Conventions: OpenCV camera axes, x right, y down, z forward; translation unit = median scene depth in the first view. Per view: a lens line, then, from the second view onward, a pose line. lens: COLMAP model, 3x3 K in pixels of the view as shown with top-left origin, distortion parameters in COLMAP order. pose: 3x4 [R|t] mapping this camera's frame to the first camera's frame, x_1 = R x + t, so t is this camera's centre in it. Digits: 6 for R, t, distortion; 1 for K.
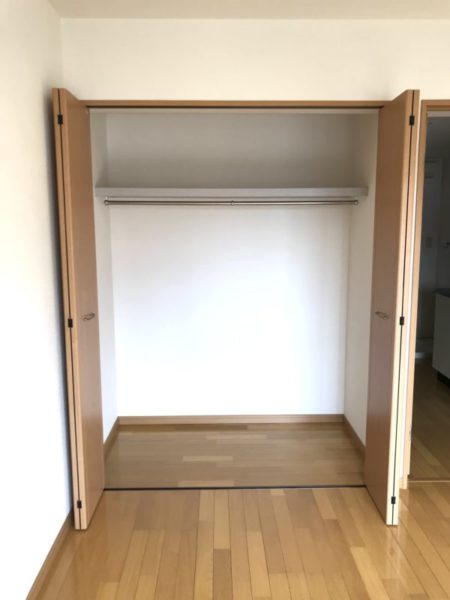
lens RADIAL K [[502.2, 0, 226.1], [0, 502.2, 299.6], [0, 0, 1]] dist [0.027690, -0.014937]
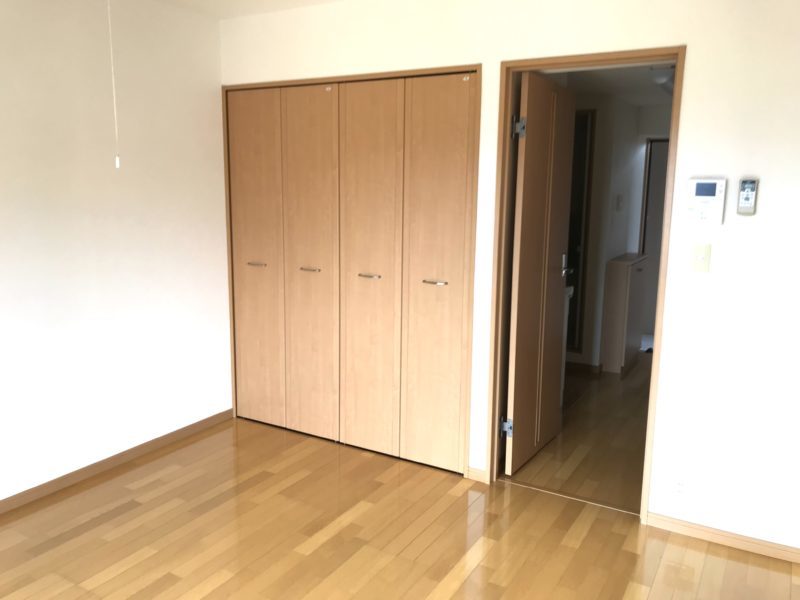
lens RADIAL K [[669.6, 0, 398.6], [0, 669.6, 299.7], [0, 0, 1]] dist [0.027690, -0.014937]
pose [[0.851985, 0.108717, -0.512154, 0.960986], [-0.101990, 0.993927, 0.041322, 0.004611], [0.513536, 0.017029, 0.857899, -0.175196]]
